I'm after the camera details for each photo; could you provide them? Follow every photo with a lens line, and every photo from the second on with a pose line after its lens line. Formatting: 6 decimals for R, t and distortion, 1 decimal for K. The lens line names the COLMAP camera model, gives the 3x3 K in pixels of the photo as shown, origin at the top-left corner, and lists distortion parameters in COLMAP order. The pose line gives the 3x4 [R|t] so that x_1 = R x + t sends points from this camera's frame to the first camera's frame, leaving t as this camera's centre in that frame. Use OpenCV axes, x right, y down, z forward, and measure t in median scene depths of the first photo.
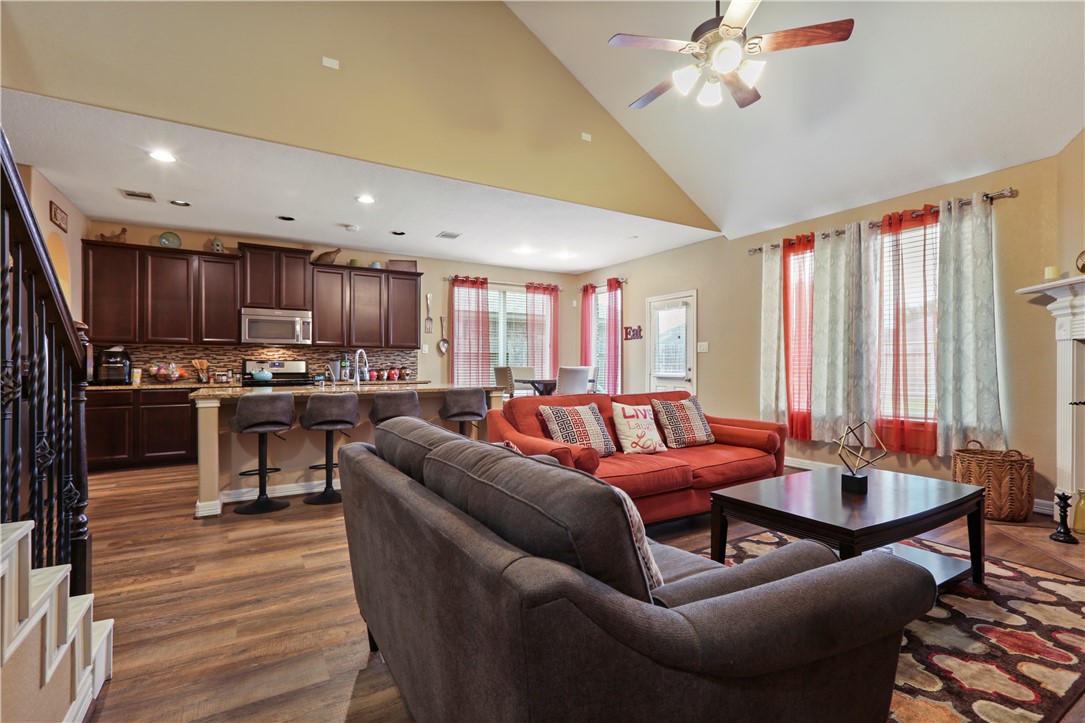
lens RADIAL K [[496.5, 0, 537.2], [0, 496.5, 360.4], [0, 0, 1]] dist [0.012604, 0.000230]
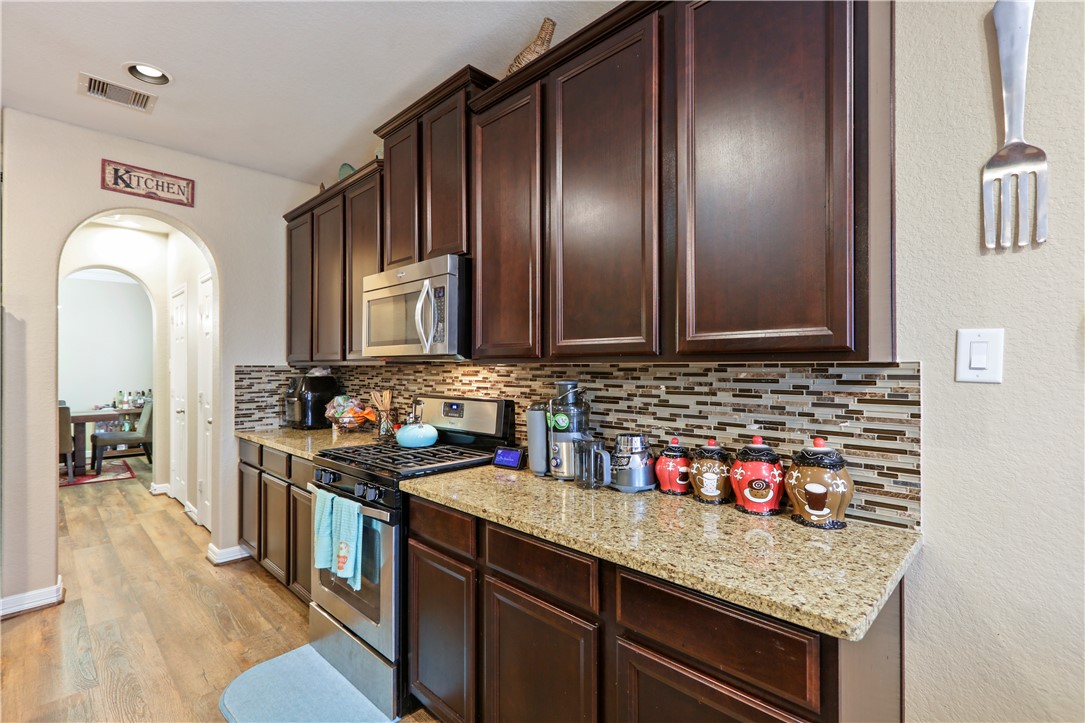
lens RADIAL K [[498.3, 0, 538.7], [0, 498.3, 366.3], [0, 0, 1]] dist [-0.002314, 0.000477]
pose [[0.248197, -0.000760, -0.968709, -0.128036], [0.011983, 0.999926, 0.002286, -0.025710], [0.968635, -0.012176, 0.248188, 0.998827]]
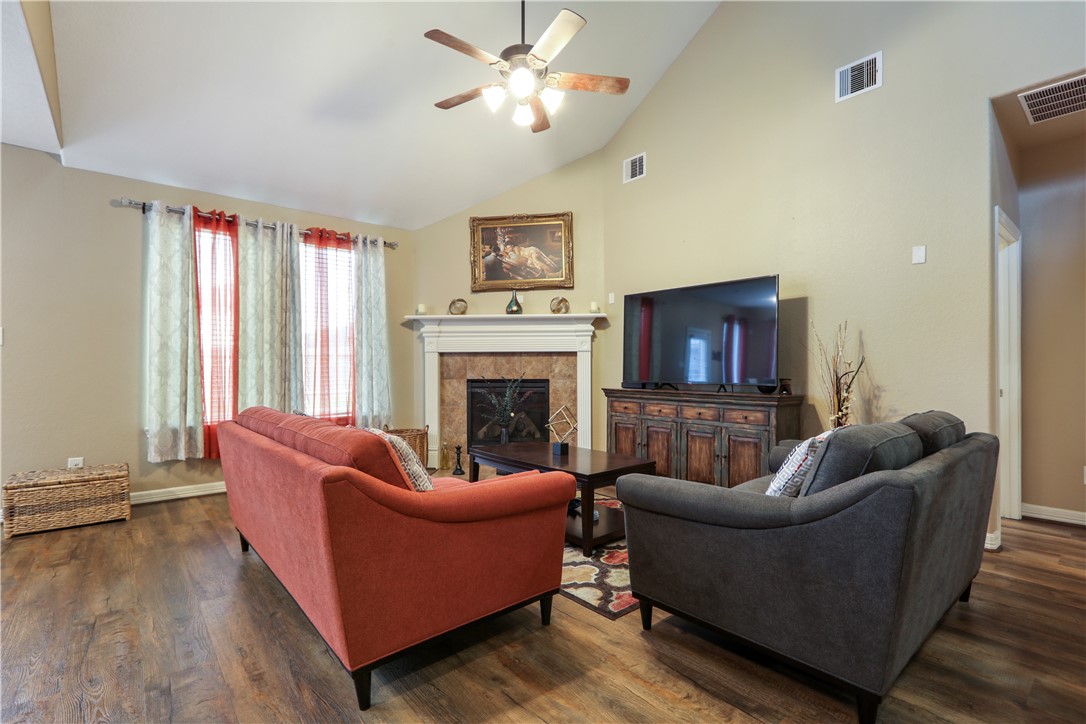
lens RADIAL K [[498.8, 0, 539.2], [0, 498.8, 366.8], [0, 0, 1]] dist [-0.002314, 0.000477]
pose [[-0.159513, 0.001357, 0.987195, -0.316372], [-0.006804, 0.999974, -0.002474, 0.004162], [-0.987172, -0.007112, -0.159500, 0.513824]]
